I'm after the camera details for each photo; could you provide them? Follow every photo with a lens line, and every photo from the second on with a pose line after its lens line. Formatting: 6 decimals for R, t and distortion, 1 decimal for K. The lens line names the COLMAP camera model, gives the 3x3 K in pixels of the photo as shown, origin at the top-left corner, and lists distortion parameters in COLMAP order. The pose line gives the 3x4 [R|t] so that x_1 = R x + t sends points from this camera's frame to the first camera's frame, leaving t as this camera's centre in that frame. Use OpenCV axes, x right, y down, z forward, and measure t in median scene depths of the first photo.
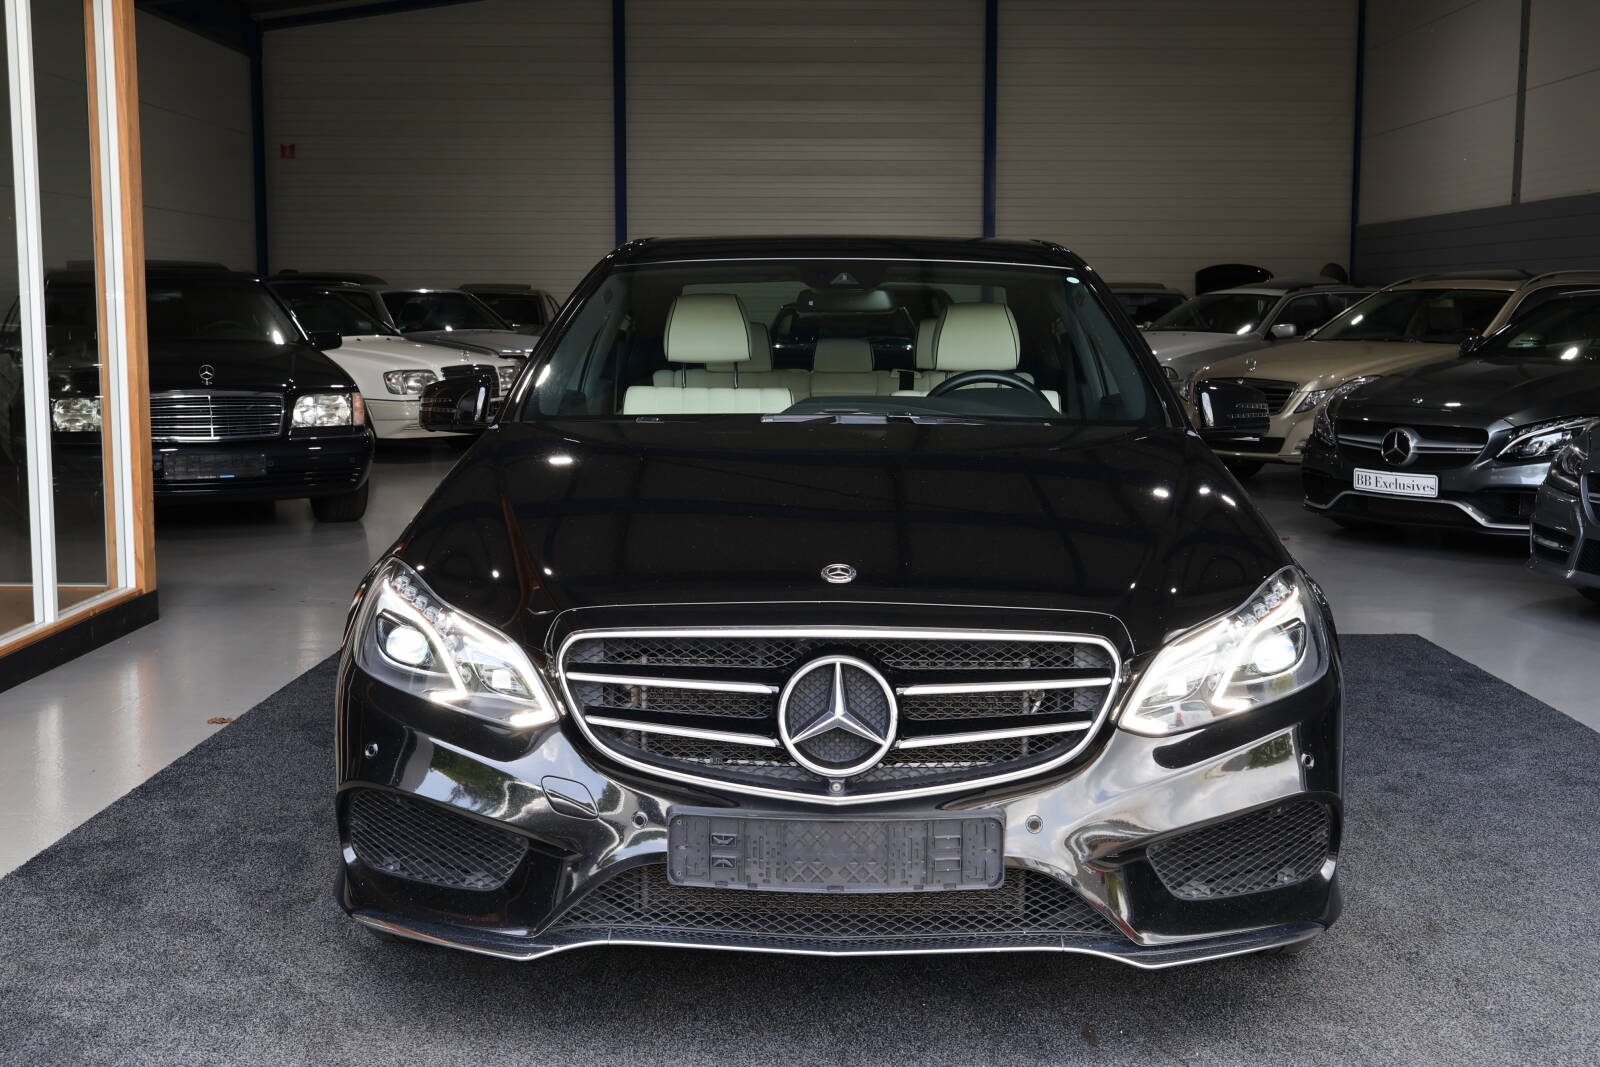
lens RADIAL K [[1978.4, 0, 803.2], [0, 1978.4, 533.0], [0, 0, 1]] dist [0.014859, 0.005943]
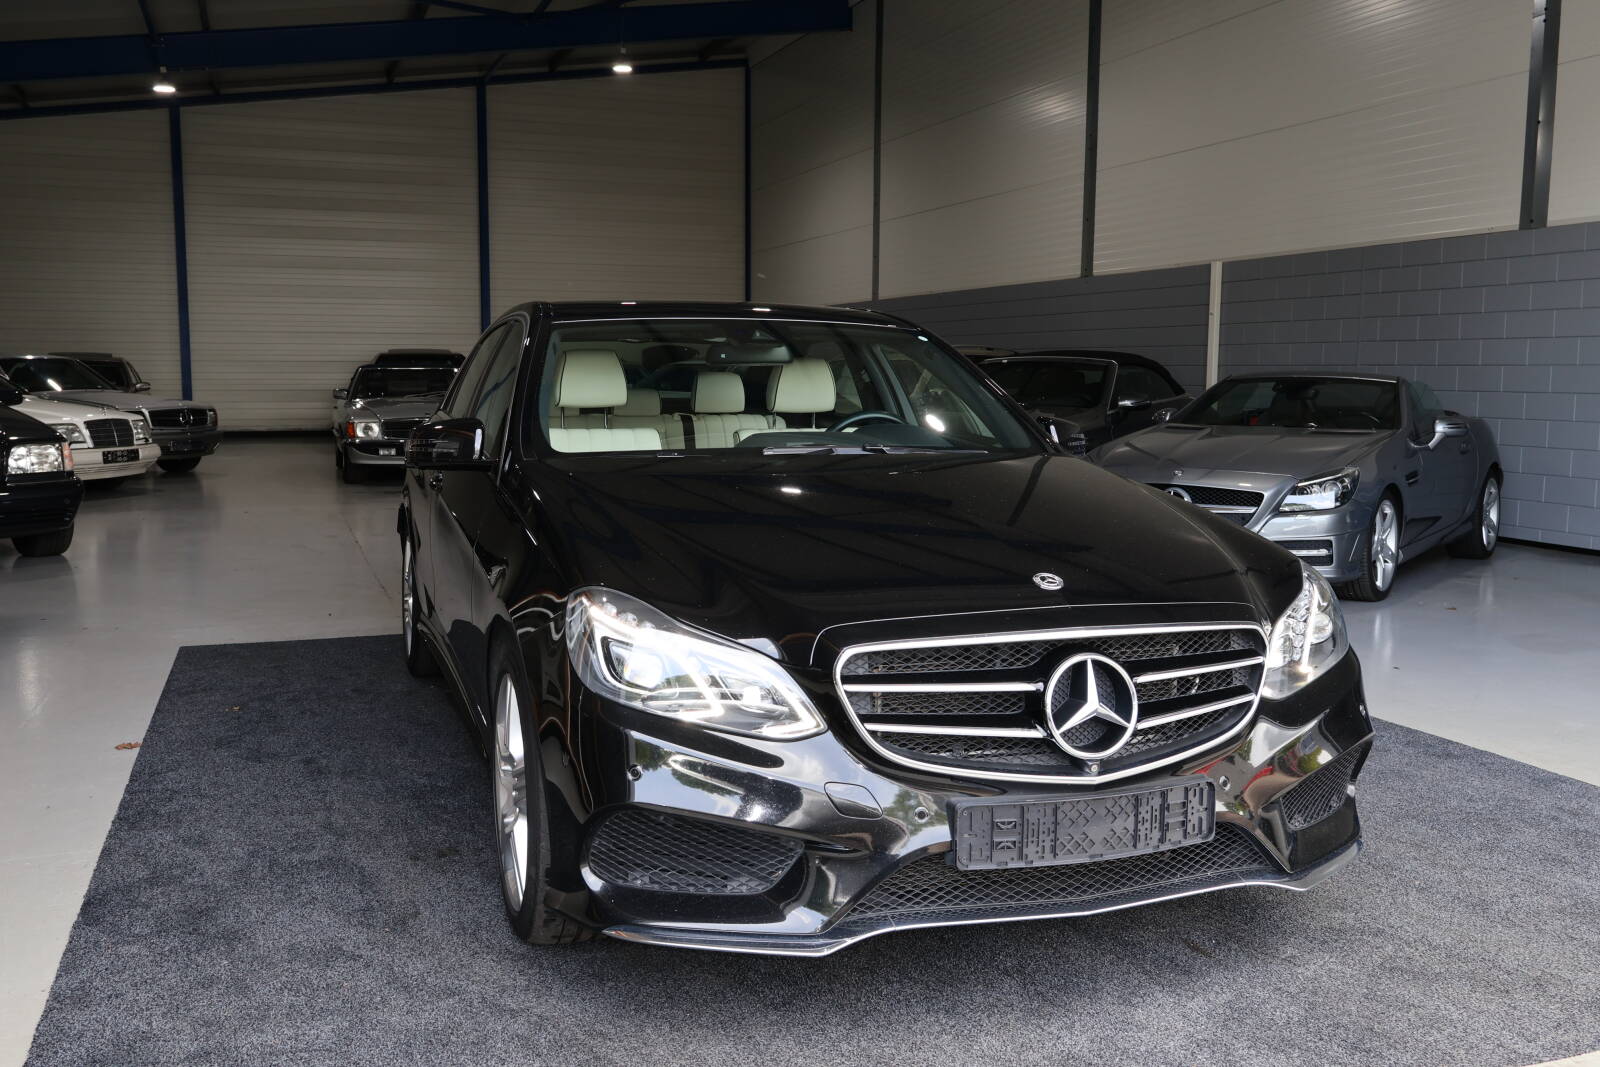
lens RADIAL K [[1434.1, 0, 800.0], [0, 1434.1, 533.5], [0, 0, 1]] dist [-0.007160, 0.015016]
pose [[0.936843, -0.038595, 0.347615, -0.320657], [0.039705, 0.999204, 0.003934, -0.012897], [-0.347490, 0.010117, 0.937629, 0.211783]]
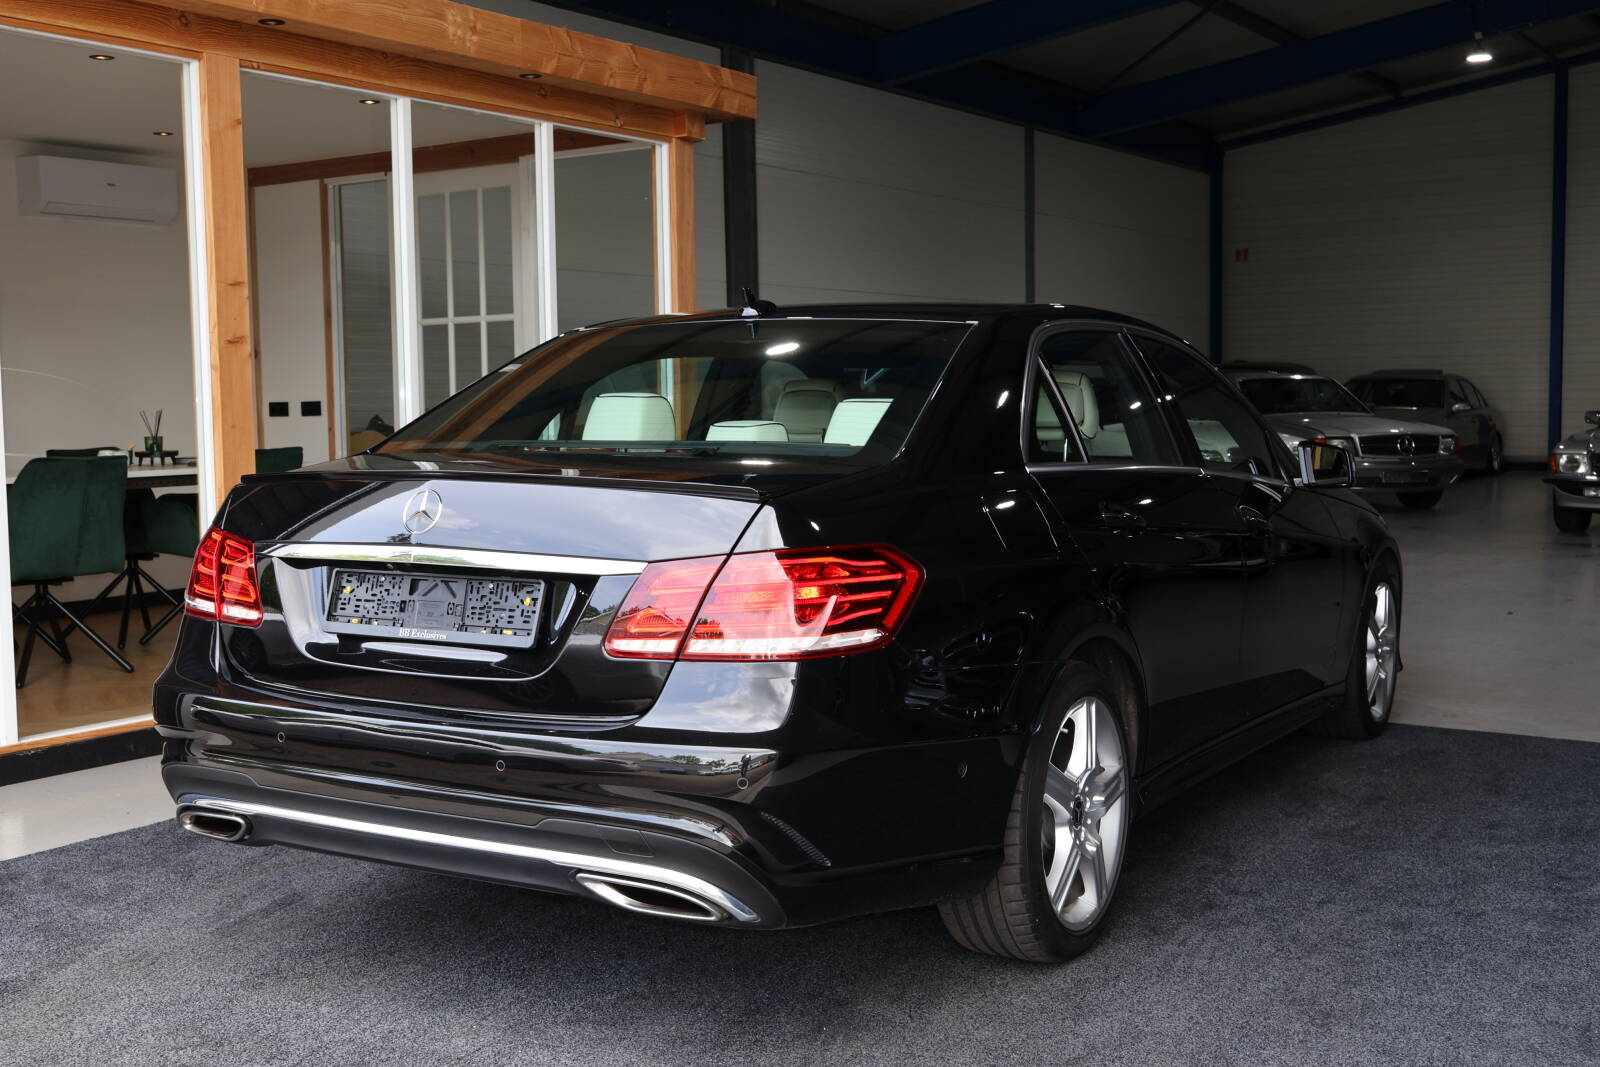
lens RADIAL K [[1771.4, 0, 800.0], [0, 1771.4, 533.5], [0, 0, 1]] dist [-0.004227, 0.038484]
pose [[0.828791, 0.029306, -0.558790, 0.646788], [-0.049315, 0.998567, -0.020774, -0.016846], [0.557381, 0.044774, 0.829049, 0.249821]]
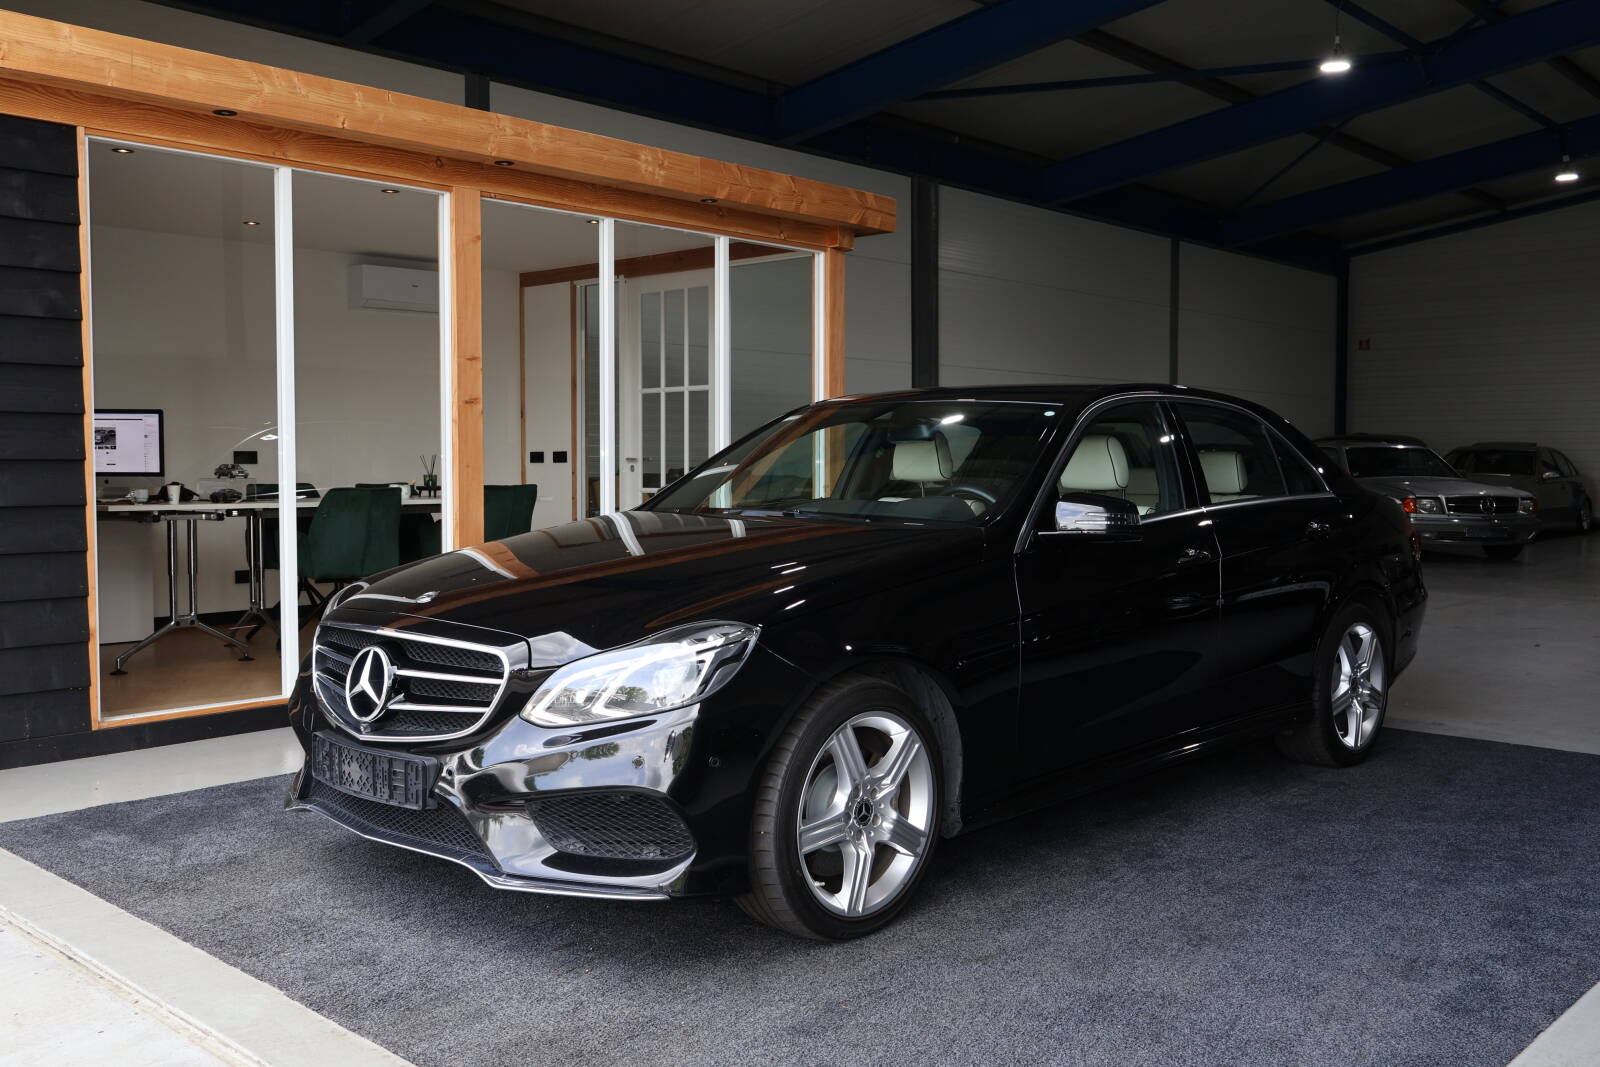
lens RADIAL K [[1444.6, 0, 800.0], [0, 1444.6, 533.5], [0, 0, 1]] dist [-0.009030, 0.010954]
pose [[0.737304, 0.032696, -0.674769, 0.786422], [-0.077925, 0.996277, -0.036871, -0.007979], [0.671051, 0.079767, 0.737107, 0.283521]]
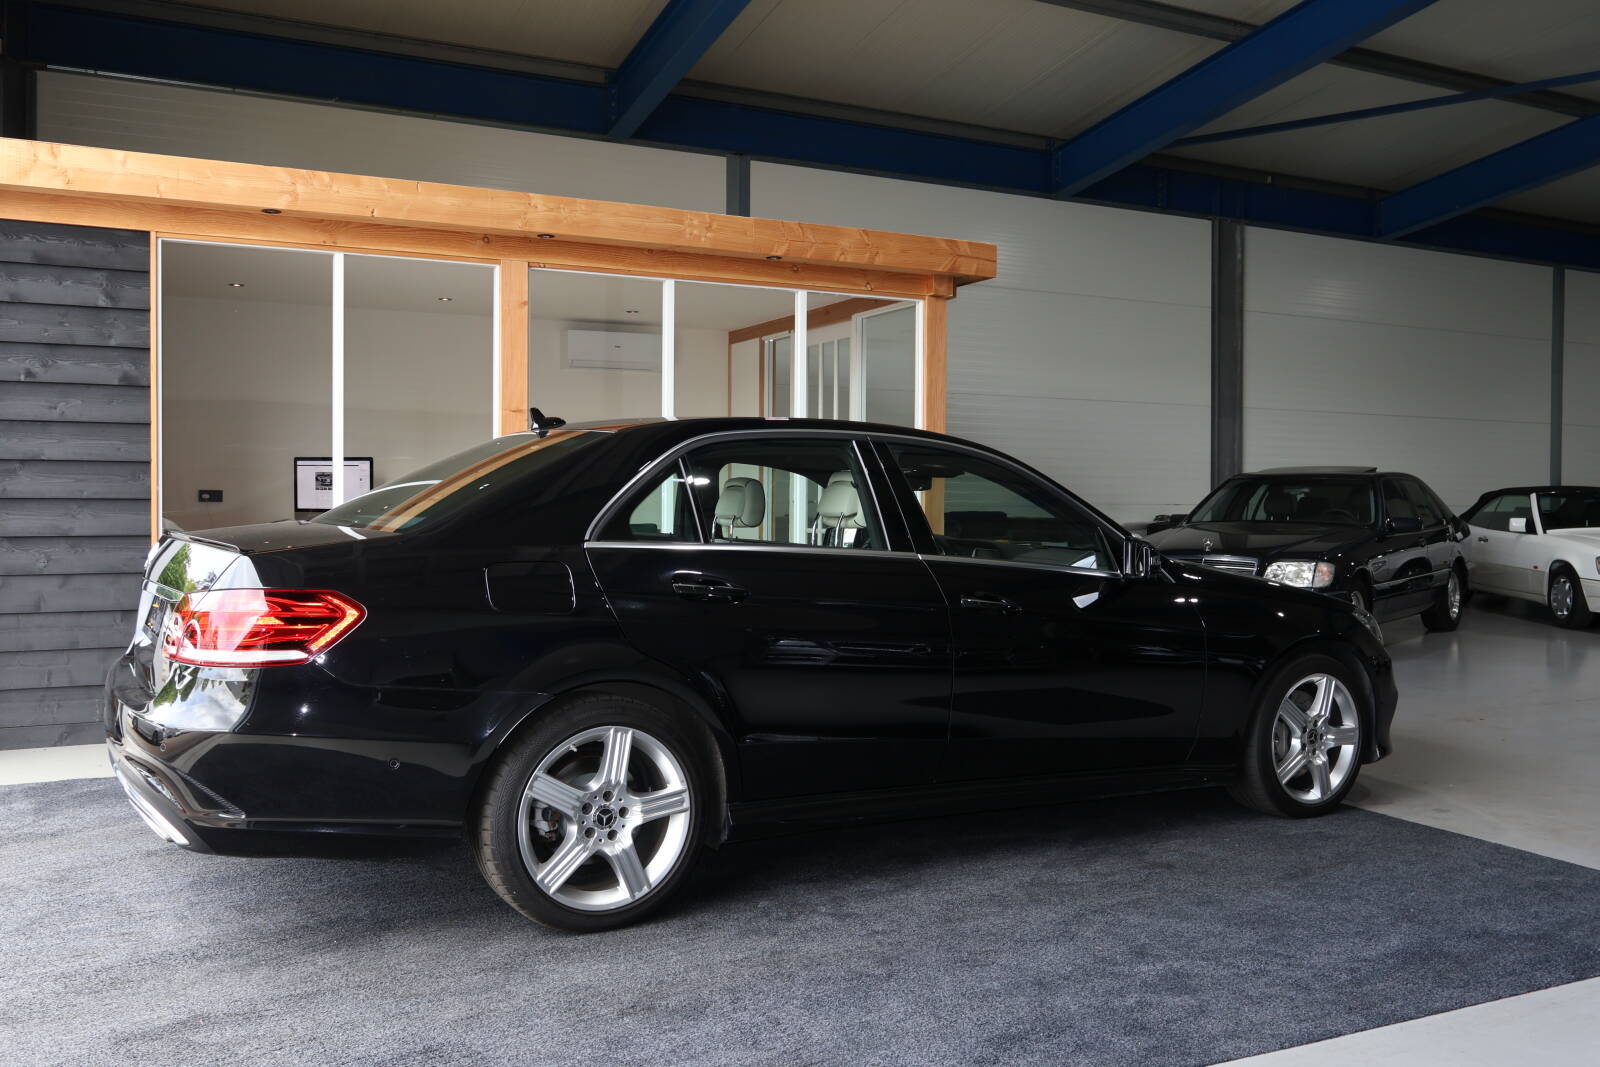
lens RADIAL K [[1342.9, 0, 799.5], [0, 1342.9, 527.7], [0, 0, 1]] dist [-0.027394, 0.030838]
pose [[0.449960, 0.018681, -0.892853, 1.100647], [-0.109134, 0.993438, -0.034214, -0.071013], [0.886355, 0.112836, 0.449046, 0.807510]]
